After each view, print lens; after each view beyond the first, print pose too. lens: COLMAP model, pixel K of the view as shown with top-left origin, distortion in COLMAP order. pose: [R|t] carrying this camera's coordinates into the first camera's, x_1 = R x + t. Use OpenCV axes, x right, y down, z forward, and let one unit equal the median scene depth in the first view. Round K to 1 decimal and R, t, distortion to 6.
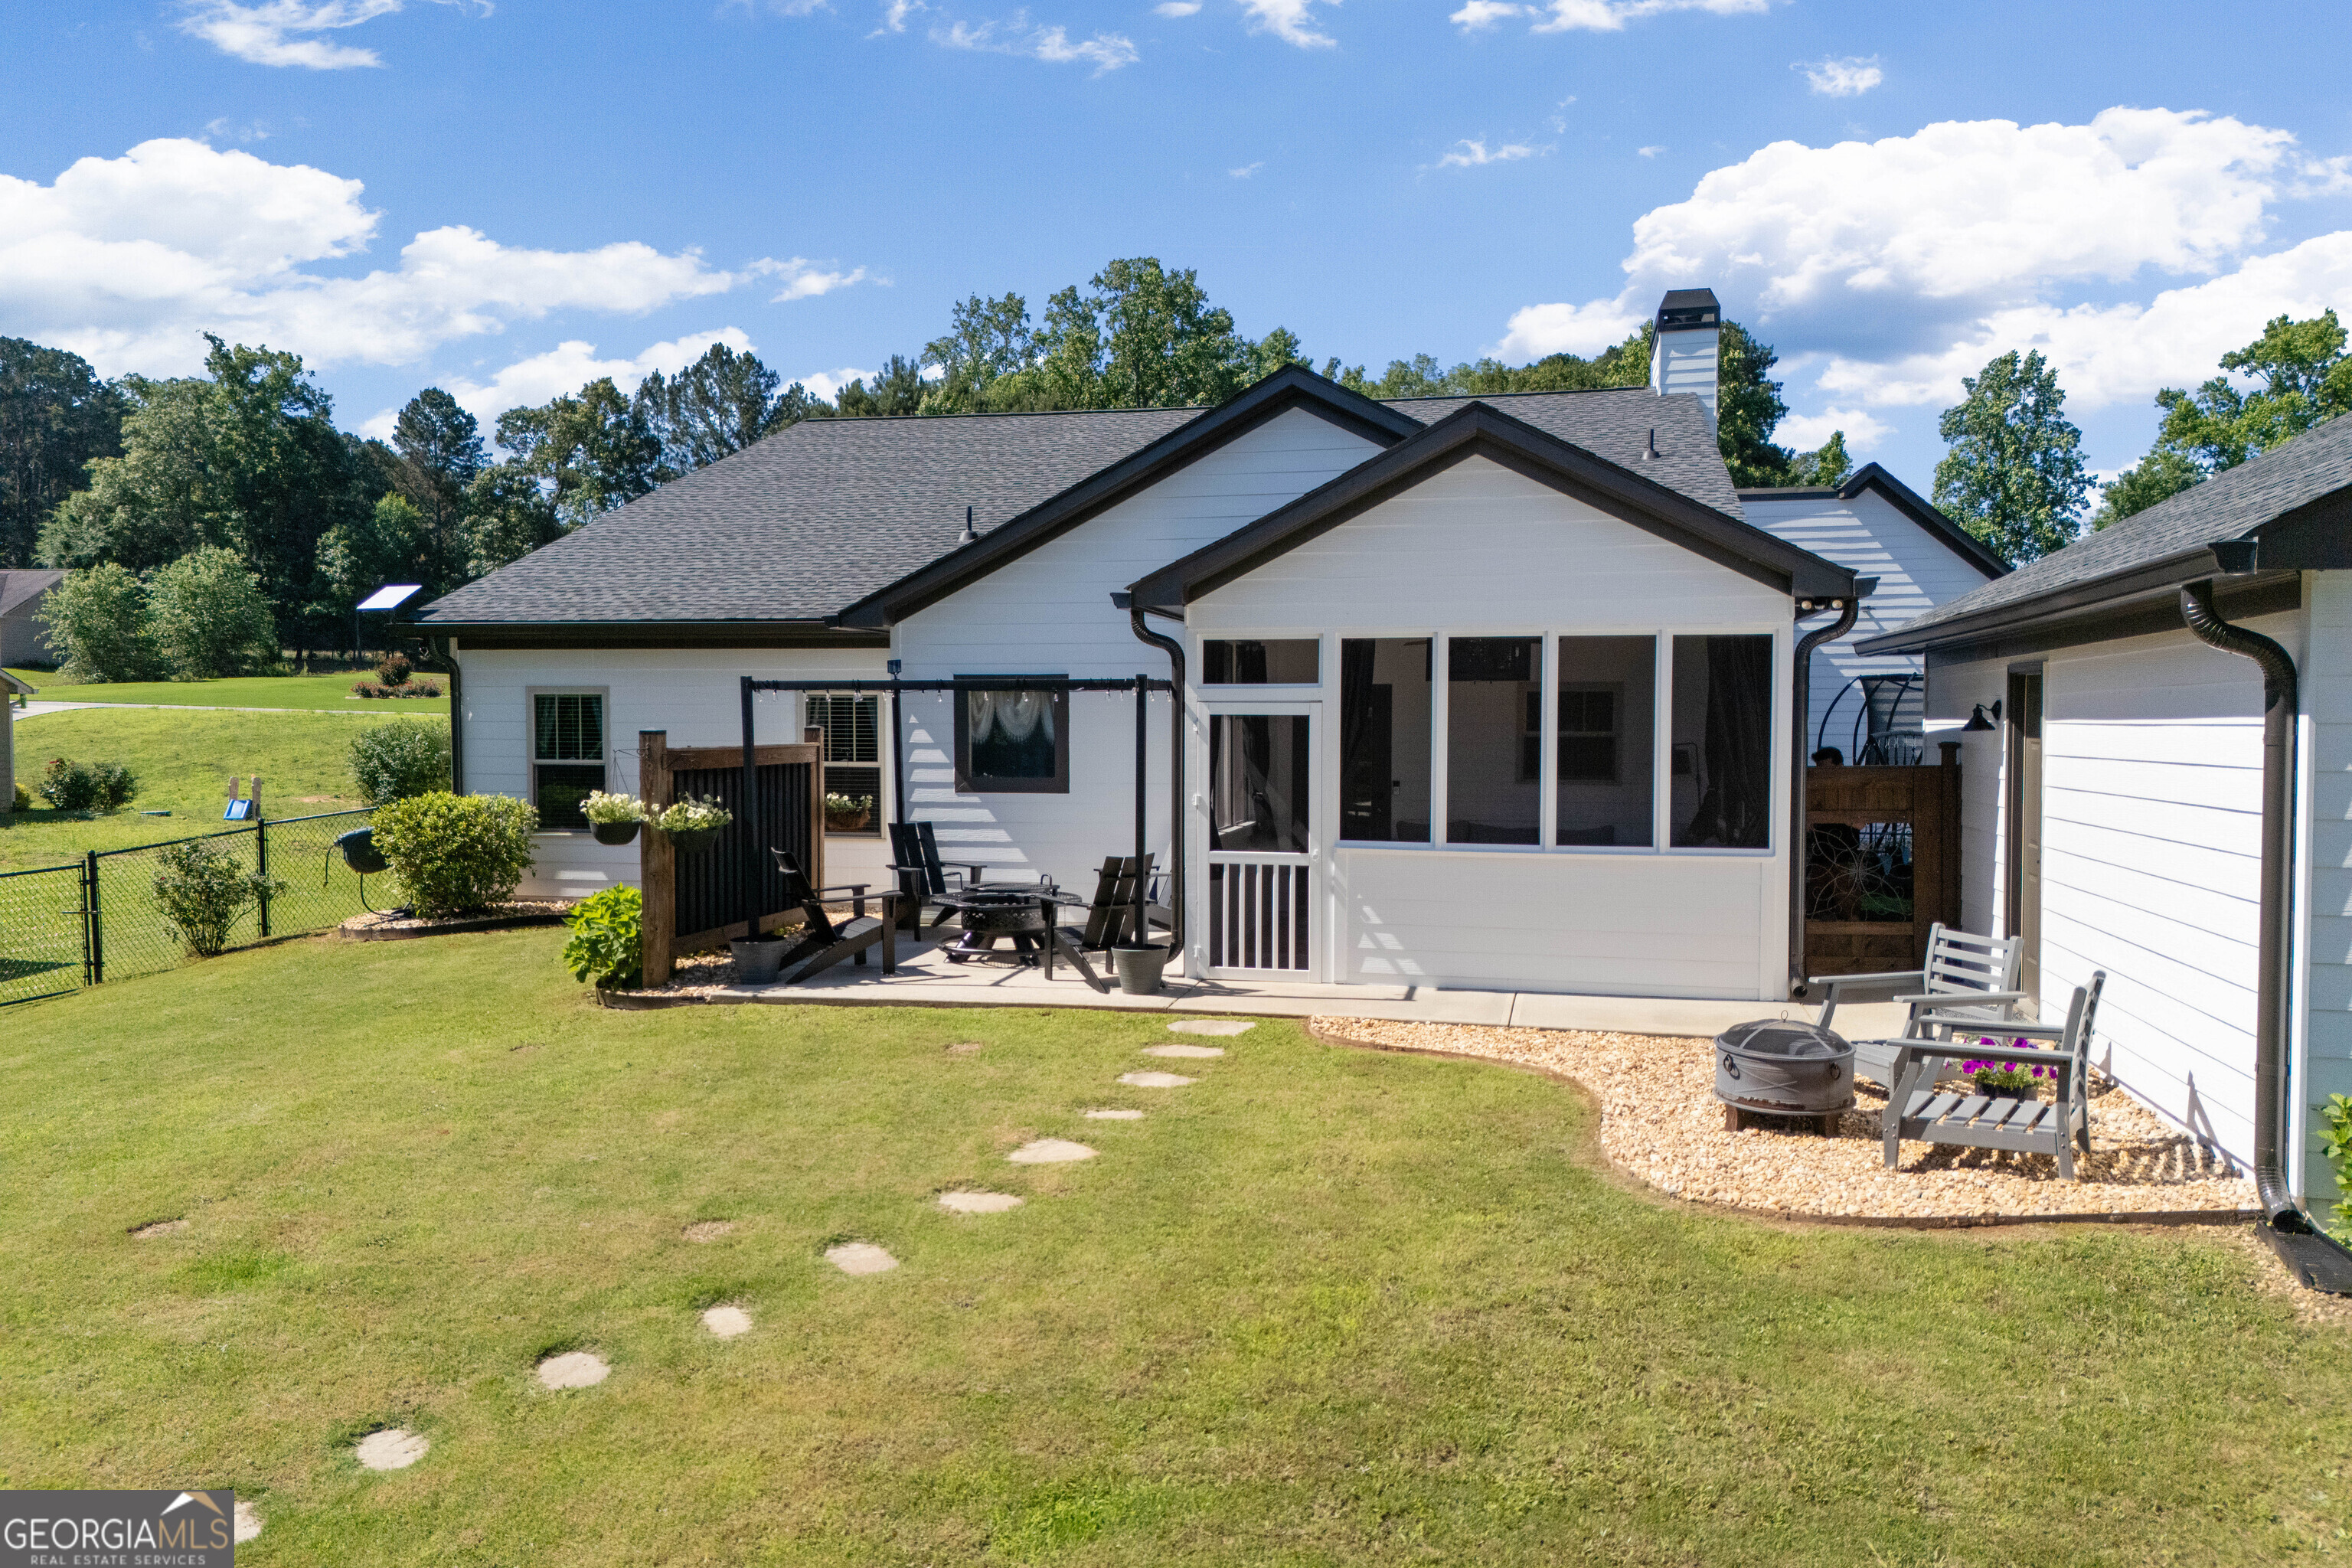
lens RADIAL K [[1697.8, 0, 1157.3], [0, 1697.8, 808.1], [0, 0, 1]] dist [0.046817, -0.024962]
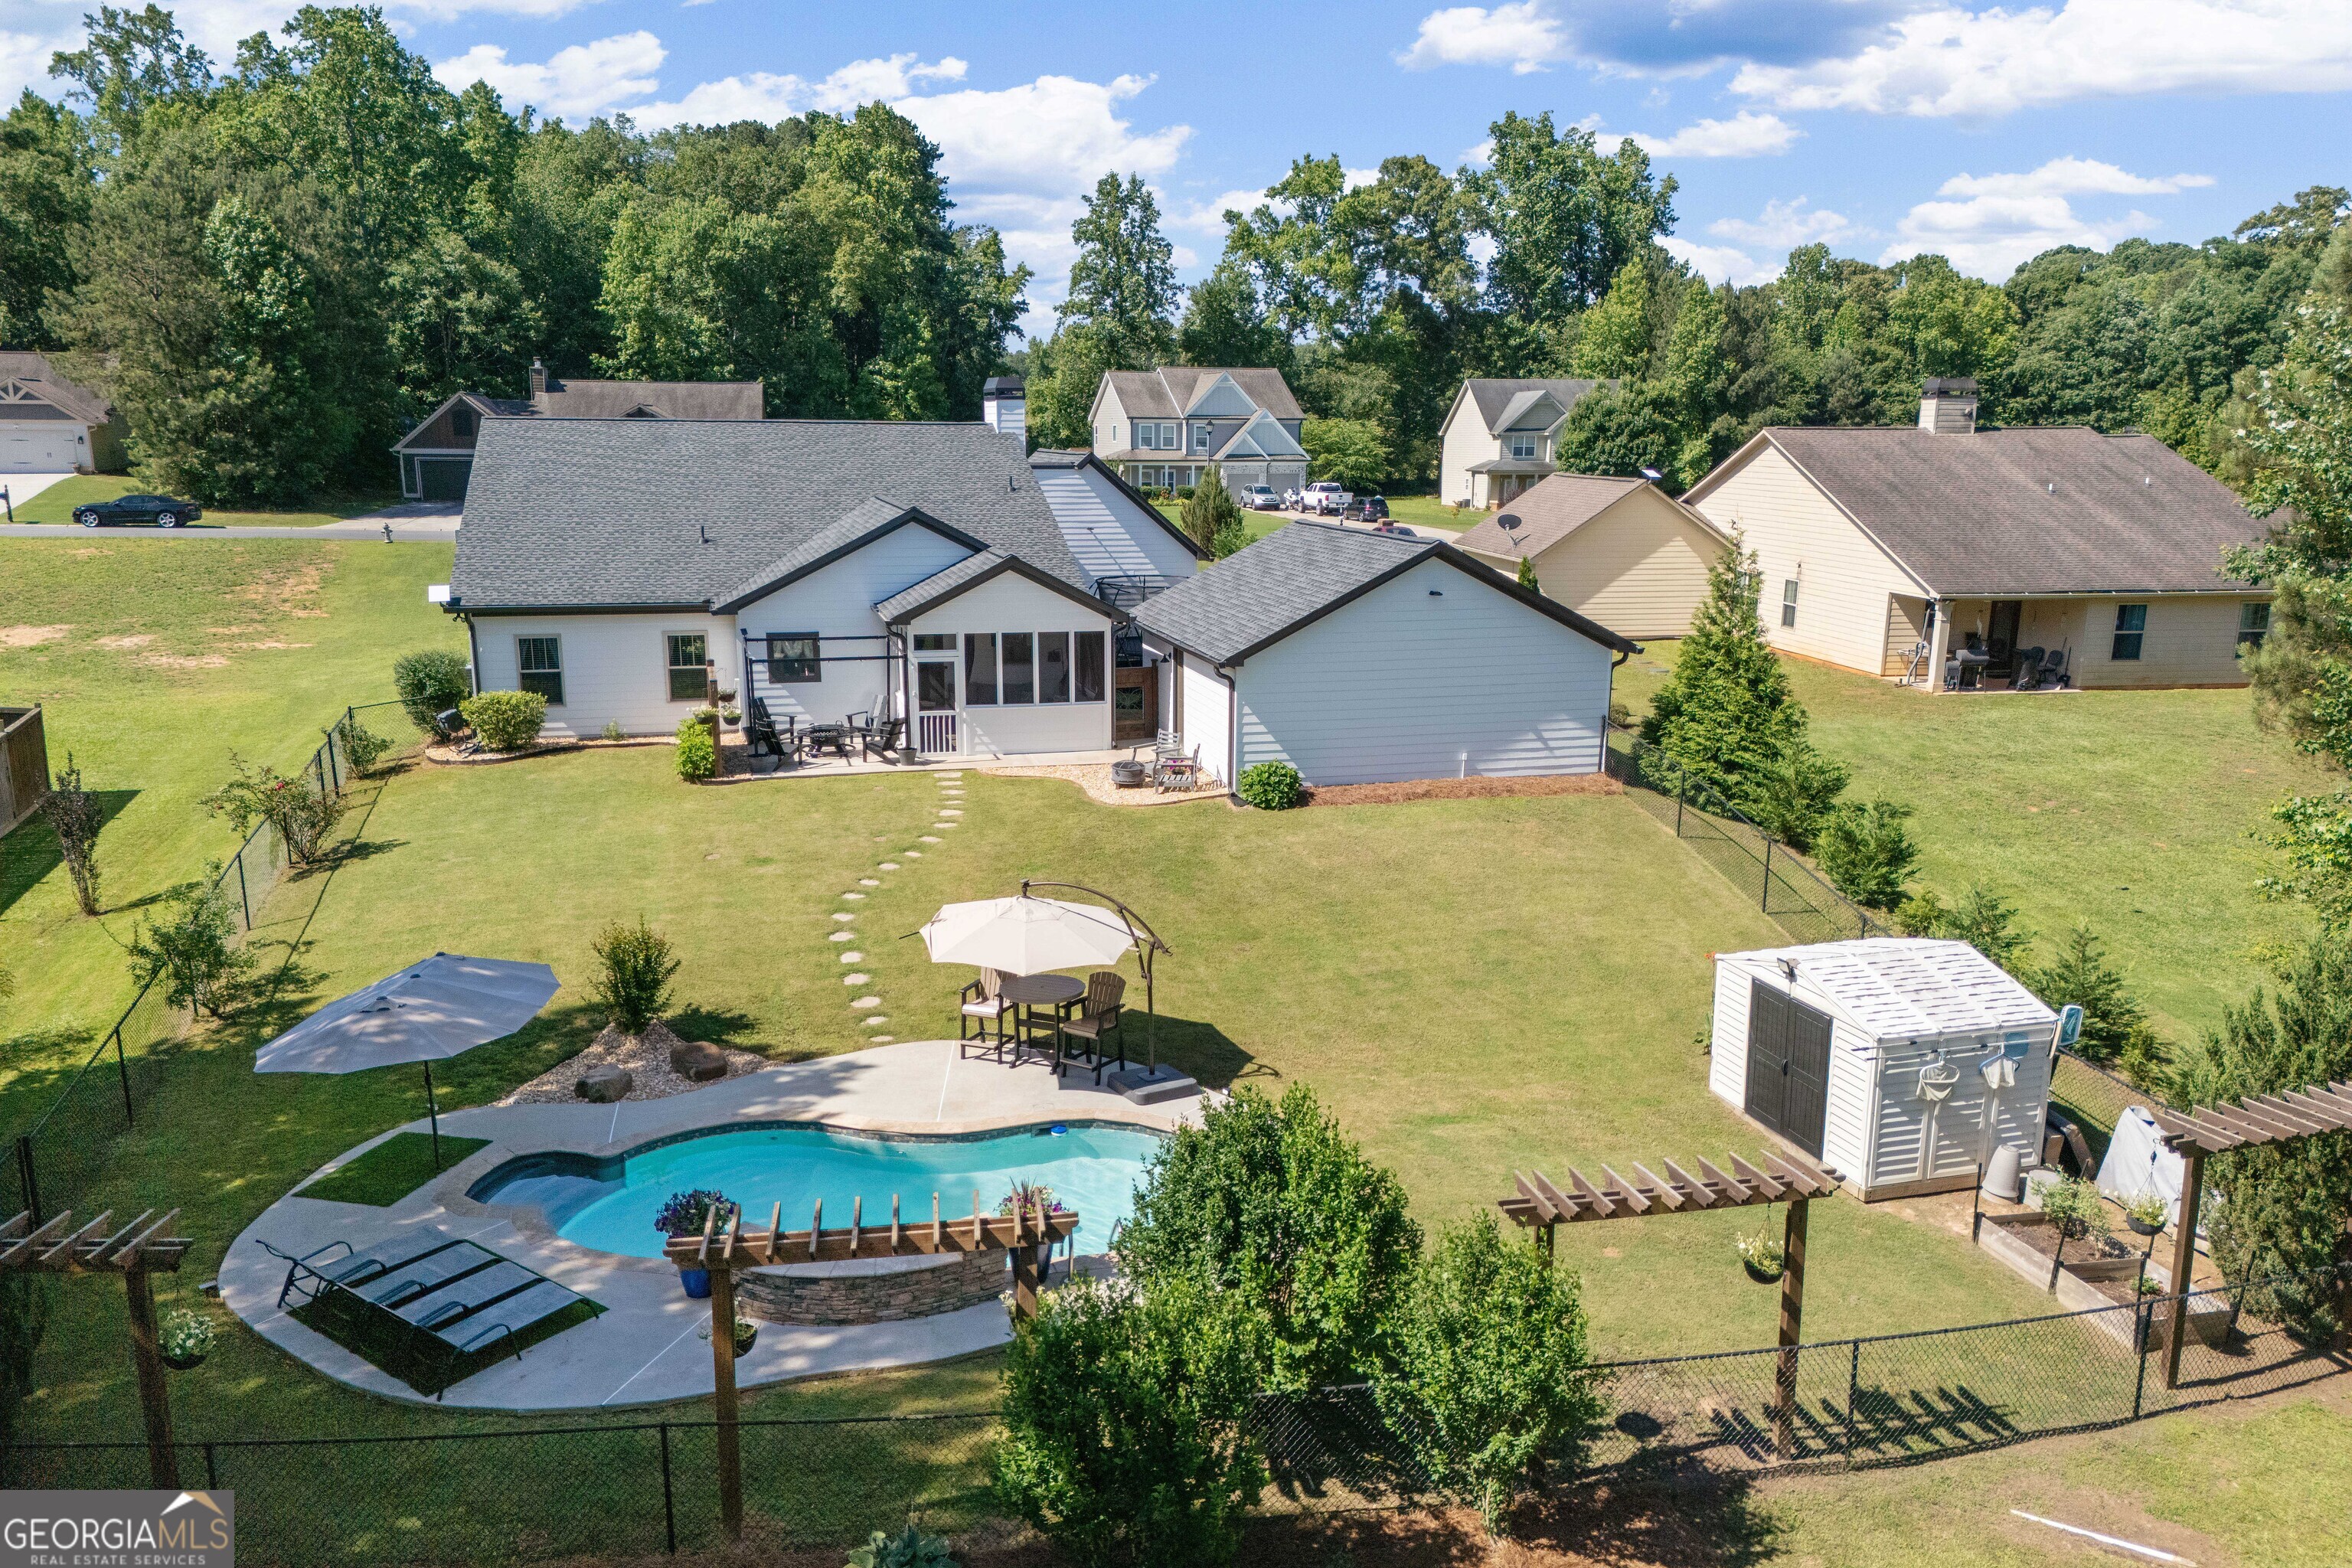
lens RADIAL K [[1697.8, 0, 1157.3], [0, 1697.8, 808.1], [0, 0, 1]] dist [0.046817, -0.024962]
pose [[0.885227, -0.094218, 0.455517, -0.894324], [0.016832, 0.985119, 0.171050, -0.283982], [-0.464854, -0.143751, 0.873640, -1.607890]]
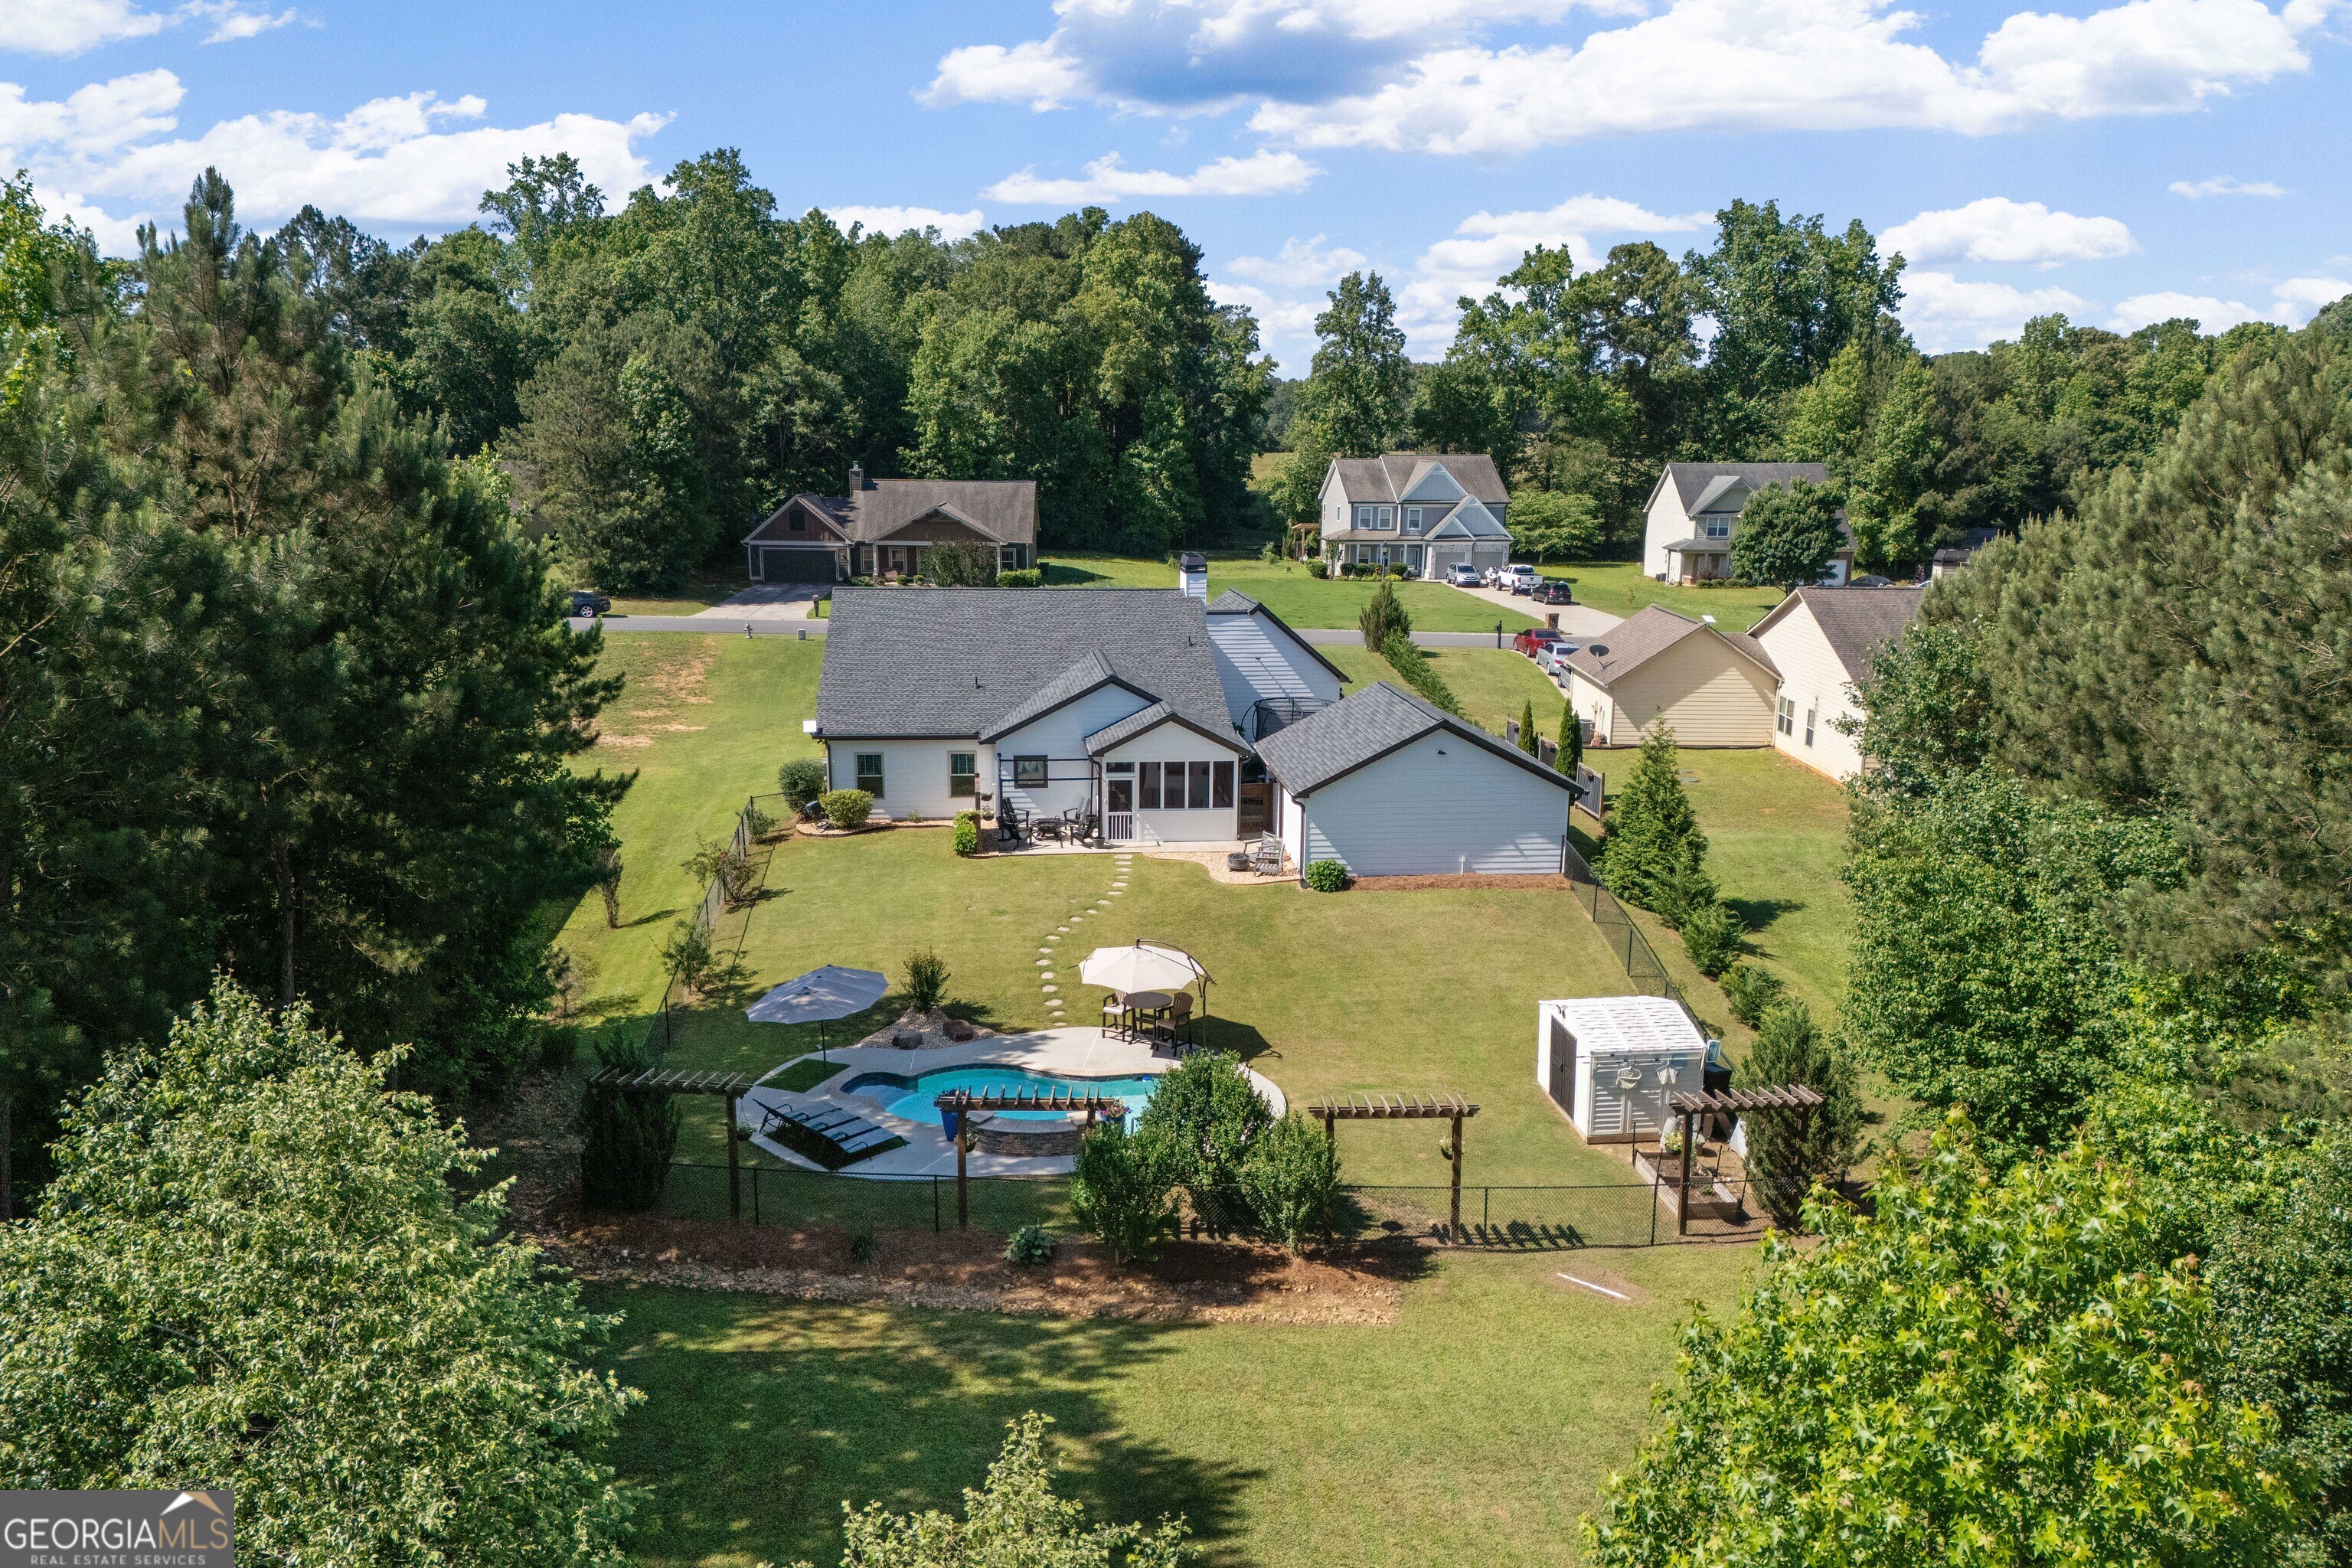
lens RADIAL K [[1678.3, 0, 1176.0], [0, 1678.3, 784.0], [0, 0, 1]] dist [0.068926, -0.003798]
pose [[0.943568, -0.052991, 0.326913, -1.154086], [0.004719, 0.989167, 0.146719, -0.646643], [-0.331146, -0.136897, 0.933596, -2.889735]]
